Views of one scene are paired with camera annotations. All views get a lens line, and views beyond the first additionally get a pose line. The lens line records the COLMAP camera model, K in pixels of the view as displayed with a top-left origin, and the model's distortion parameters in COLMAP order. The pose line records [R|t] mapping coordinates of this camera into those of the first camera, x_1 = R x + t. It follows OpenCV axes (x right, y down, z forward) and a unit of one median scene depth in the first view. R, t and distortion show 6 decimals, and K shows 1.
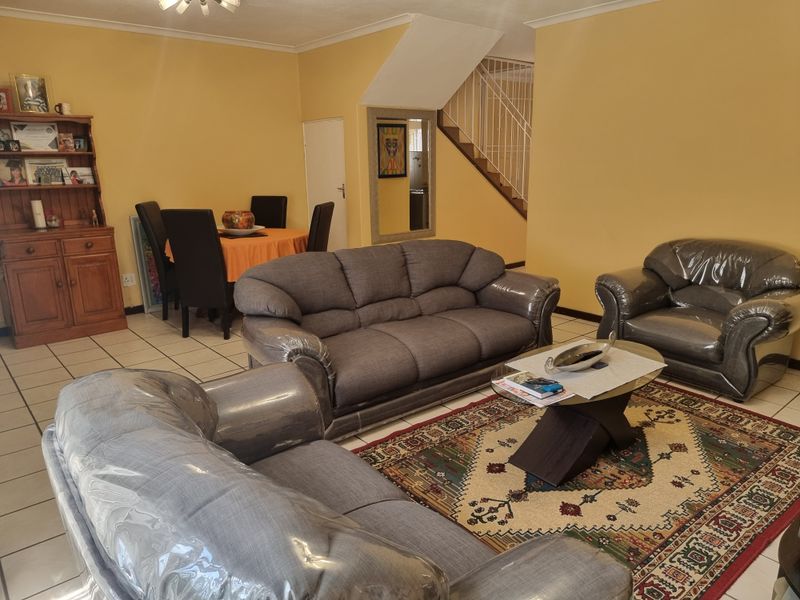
lens RADIAL K [[557.5, 0, 403.5], [0, 557.5, 306.9], [0, 0, 1]] dist [0.105011, -0.103009]
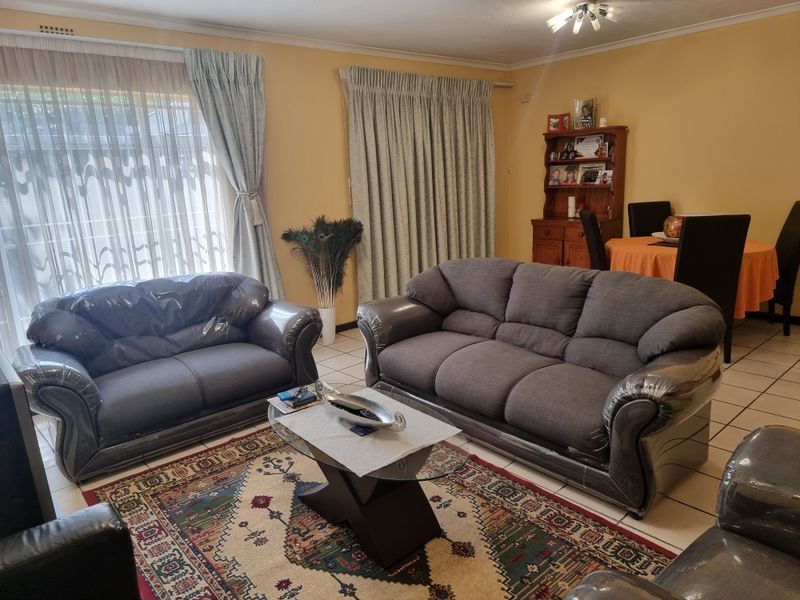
lens RADIAL K [[557.5, 0, 403.5], [0, 557.5, 306.9], [0, 0, 1]] dist [0.105011, -0.103009]
pose [[0.023641, 0.243093, -0.969715, 1.089179], [-0.215815, 0.948356, 0.232477, -0.268712], [0.976148, 0.203783, 0.074883, 0.950103]]
